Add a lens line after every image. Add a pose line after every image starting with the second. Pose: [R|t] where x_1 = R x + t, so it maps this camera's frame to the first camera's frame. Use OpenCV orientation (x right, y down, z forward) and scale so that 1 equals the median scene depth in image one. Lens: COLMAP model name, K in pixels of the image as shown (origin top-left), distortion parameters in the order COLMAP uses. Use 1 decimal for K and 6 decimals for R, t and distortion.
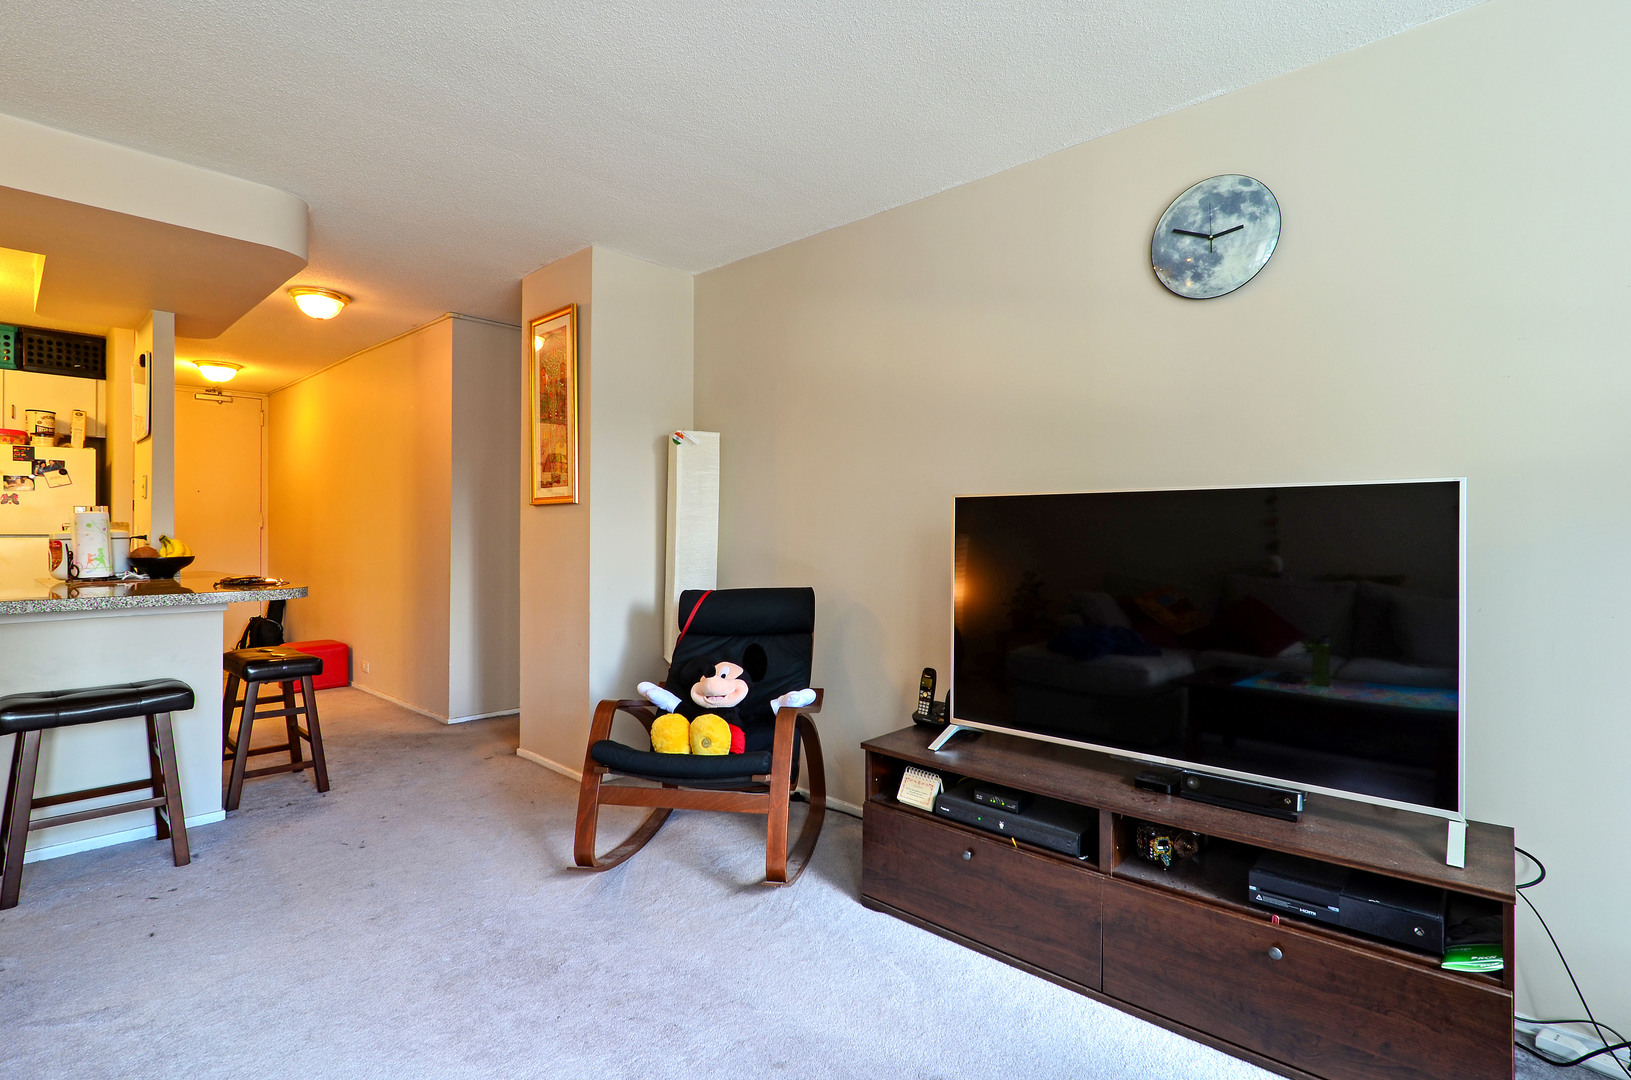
lens RADIAL K [[769.1, 0, 815.5], [0, 769.1, 540.0], [0, 0, 1]] dist [-0.000389, 0.000190]
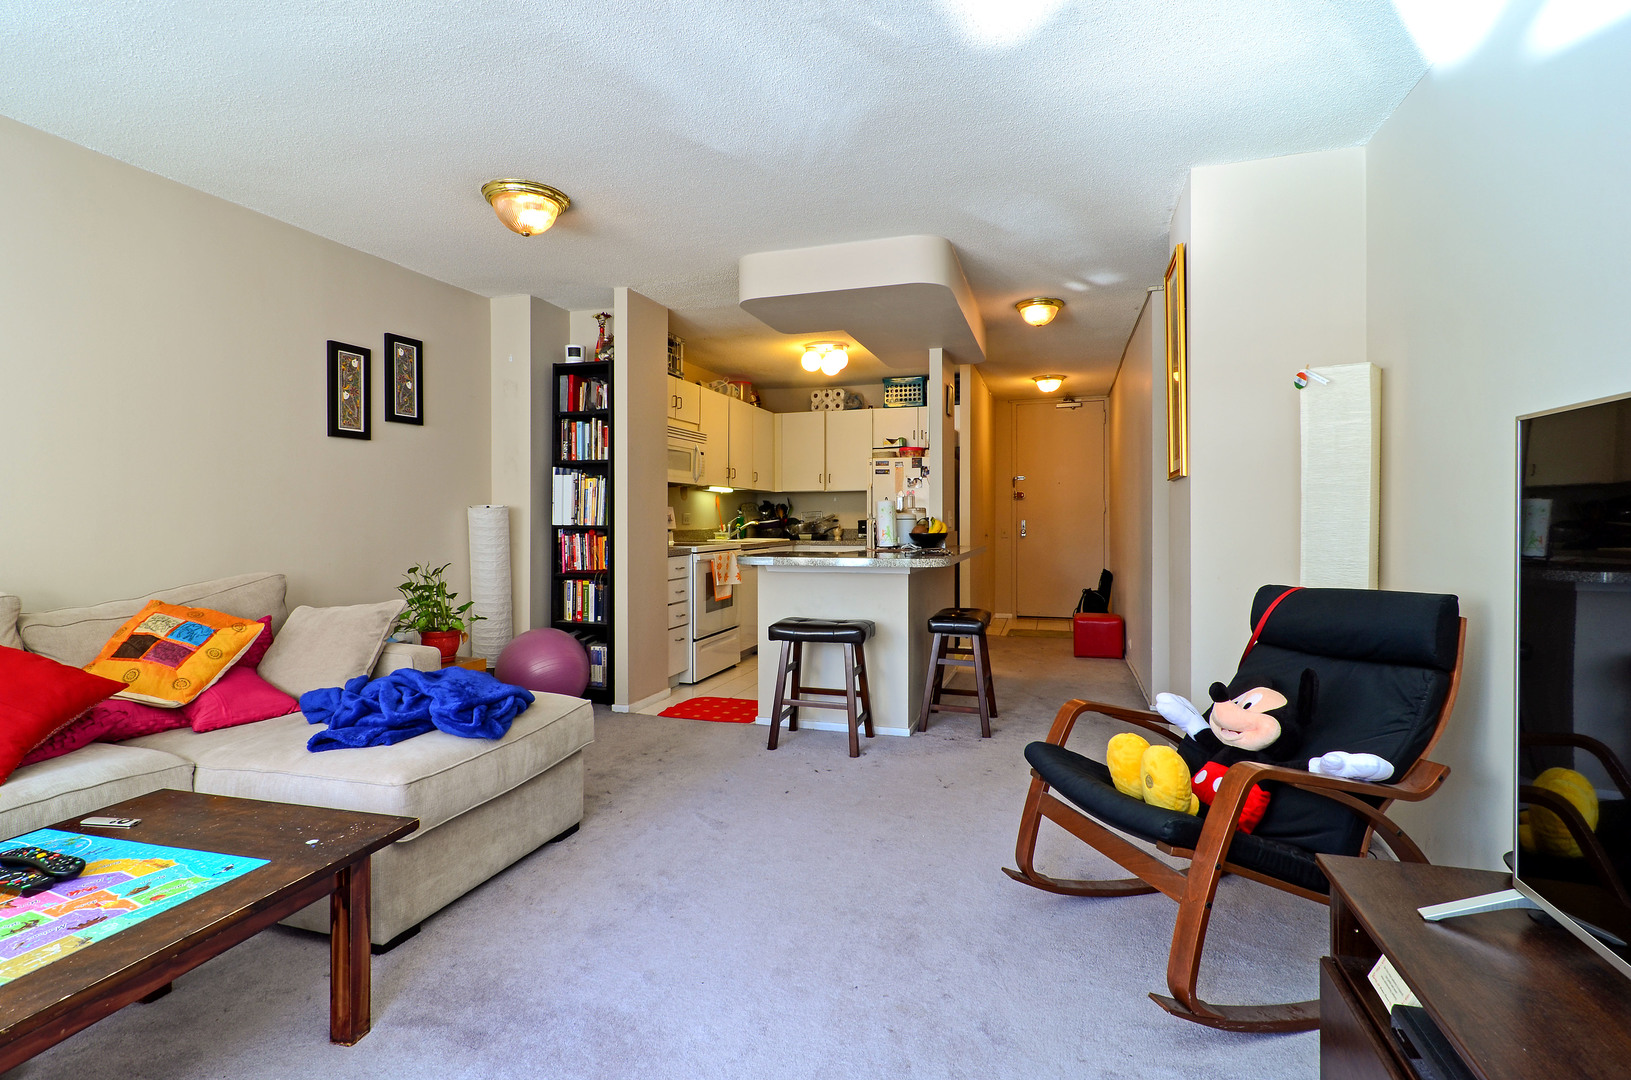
lens RADIAL K [[766.6, 0, 814.3], [0, 766.6, 517.8], [0, 0, 1]] dist [-0.059747, 0.000227]
pose [[0.412936, -0.005819, -0.910742, 0.221889], [-0.005451, 0.999946, -0.008861, 0.006966], [0.910744, 0.008623, 0.412882, 0.221910]]
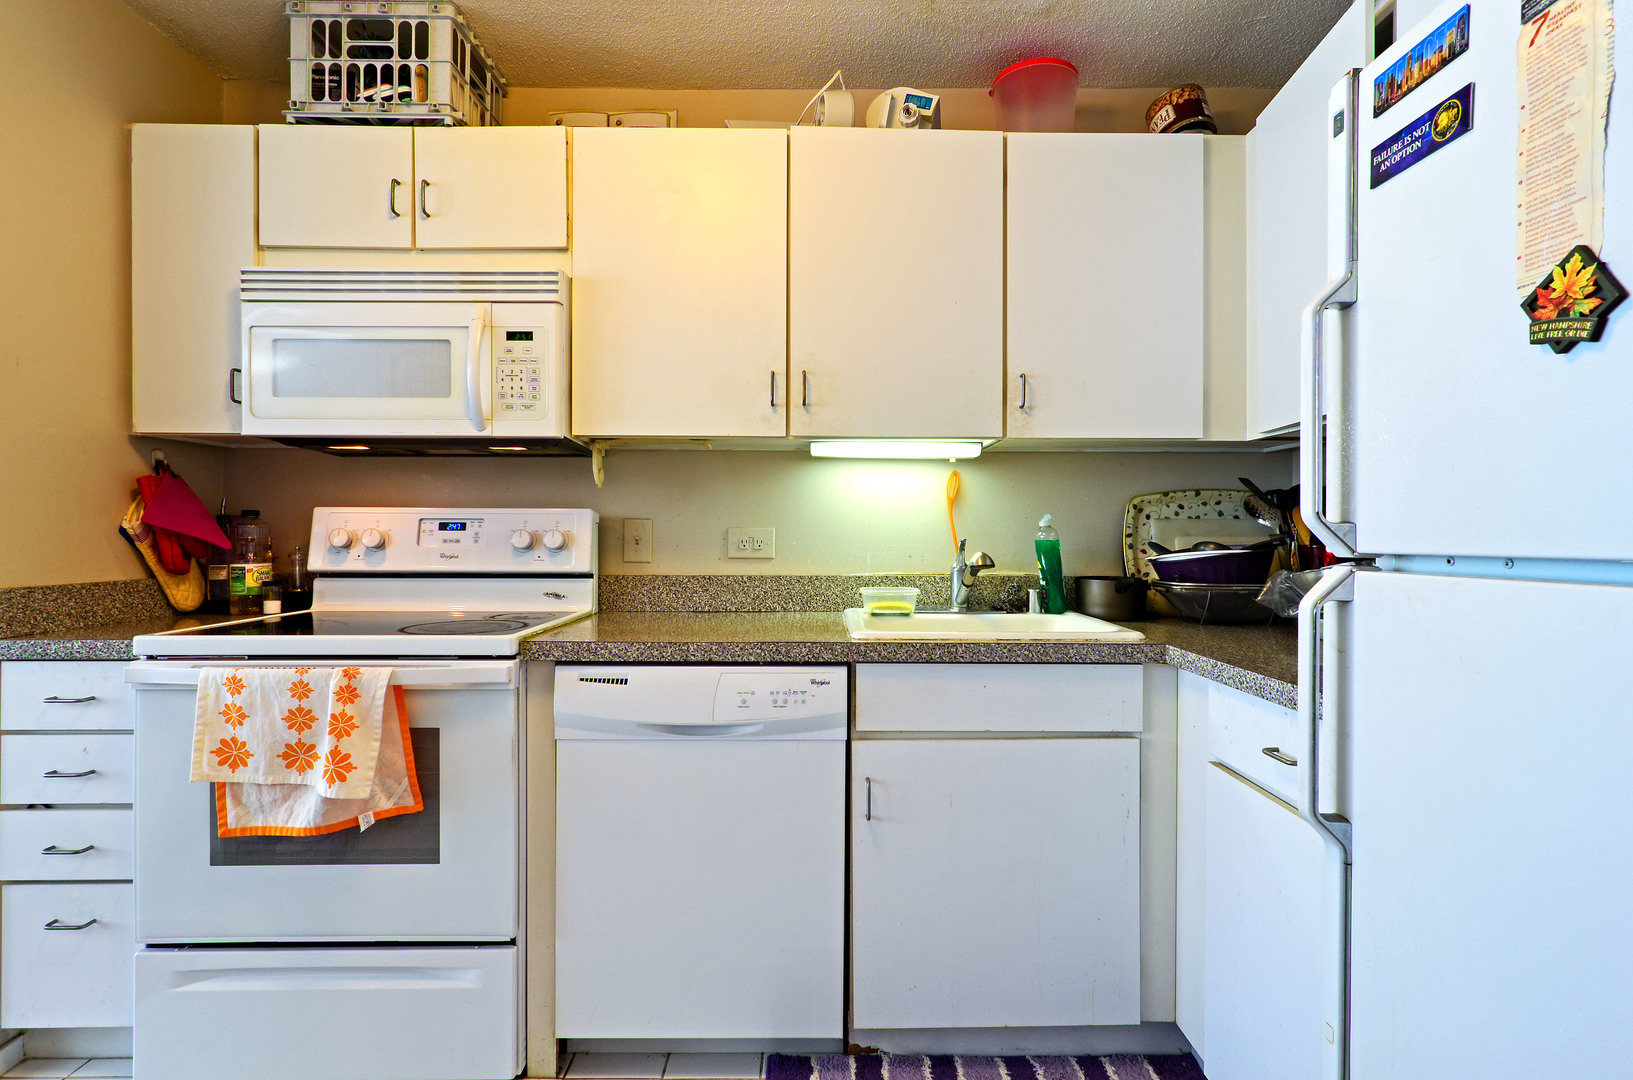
lens RADIAL K [[750.5, 0, 816.5], [0, 750.5, 540.0], [0, 0, 1]] dist [-0.035359, -0.000027]
pose [[-0.722569, -0.001188, -0.691297, -0.883078], [-0.012392, 0.999860, 0.011235, -0.010546], [0.691187, 0.016684, -0.722483, 0.982878]]
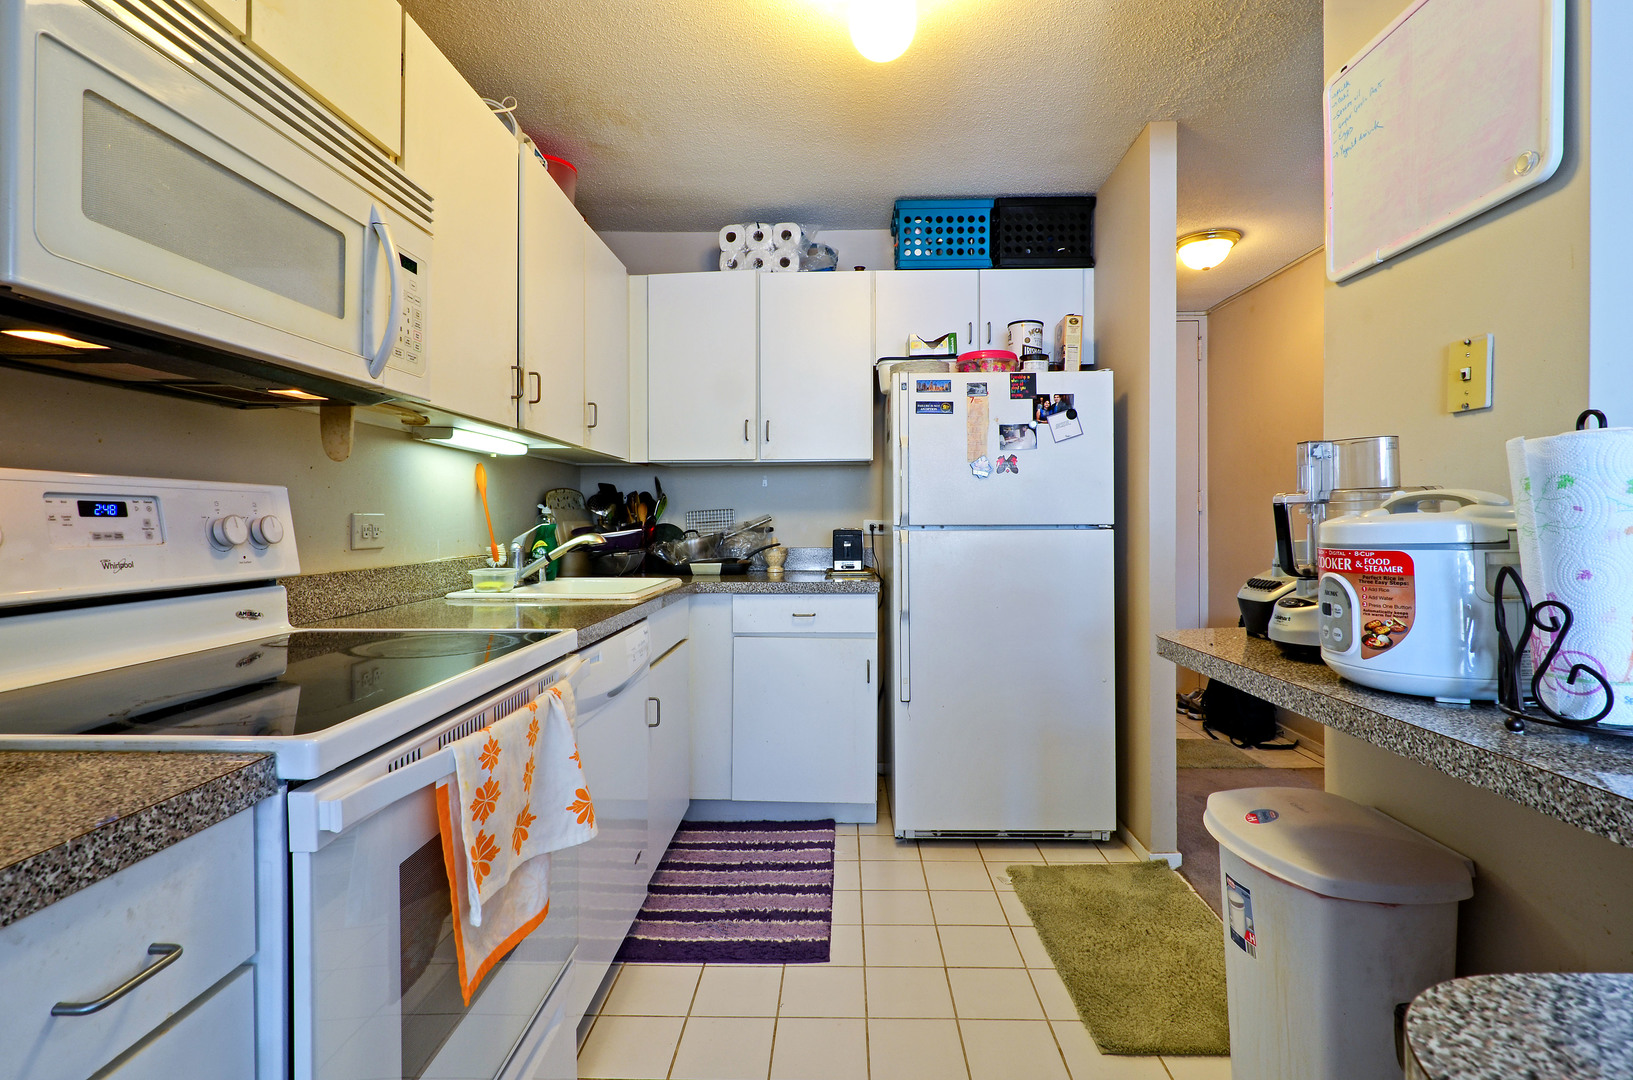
lens RADIAL K [[767.5, 0, 815.3], [0, 767.5, 517.7], [0, 0, 1]] dist [-0.059747, 0.000227]
pose [[0.650036, -0.007355, -0.759868, -0.701457], [-0.001710, 0.999936, -0.011142, -0.005796], [0.759901, 0.008542, 0.649982, 0.511628]]
